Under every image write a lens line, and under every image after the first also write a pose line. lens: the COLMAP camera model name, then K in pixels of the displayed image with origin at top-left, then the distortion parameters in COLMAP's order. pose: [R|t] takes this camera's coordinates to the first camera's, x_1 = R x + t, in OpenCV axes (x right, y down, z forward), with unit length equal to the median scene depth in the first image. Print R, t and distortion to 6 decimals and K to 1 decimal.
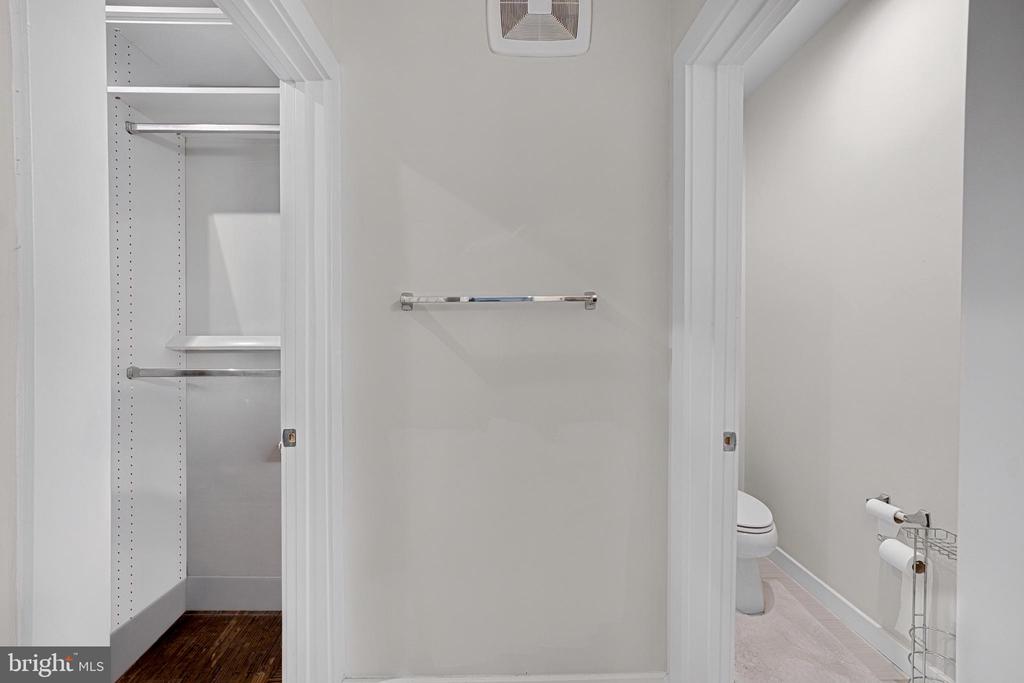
lens RADIAL K [[405.6, 0, 507.9], [0, 405.6, 343.5], [0, 0, 1]] dist [-0.004707, 0.001284]
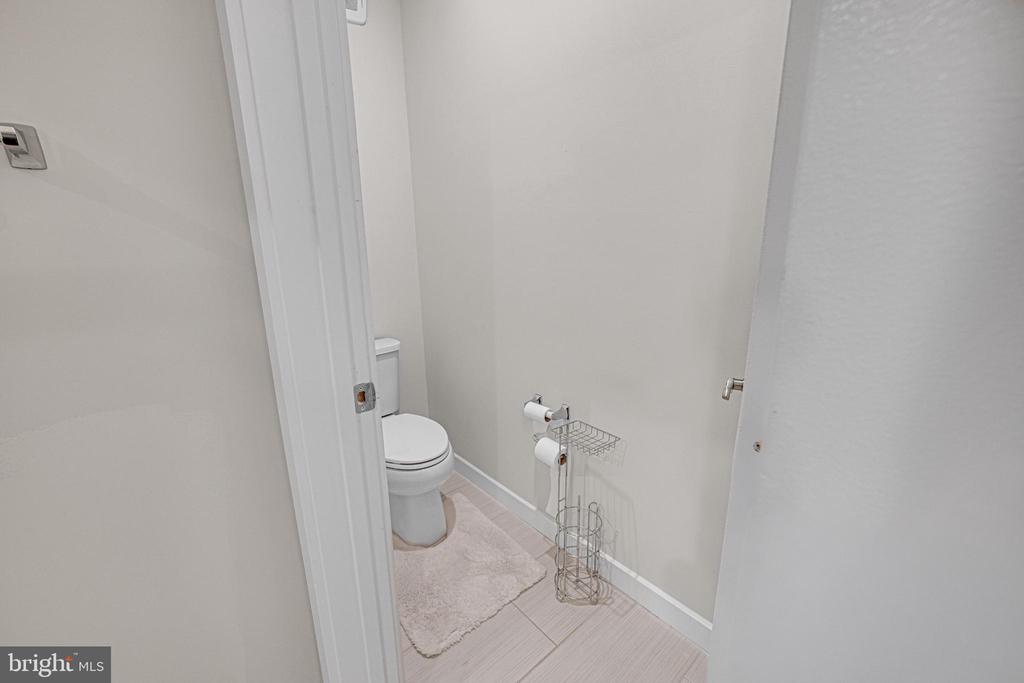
lens RADIAL K [[405.6, 0, 514.5], [0, 405.6, 340.9], [0, 0, 1]] dist [-0.004707, 0.001284]
pose [[0.765953, -0.165377, 0.621262, 0.292581], [0.024682, 0.973200, 0.228631, 0.006089], [-0.642423, -0.159787, 0.749507, 0.312390]]
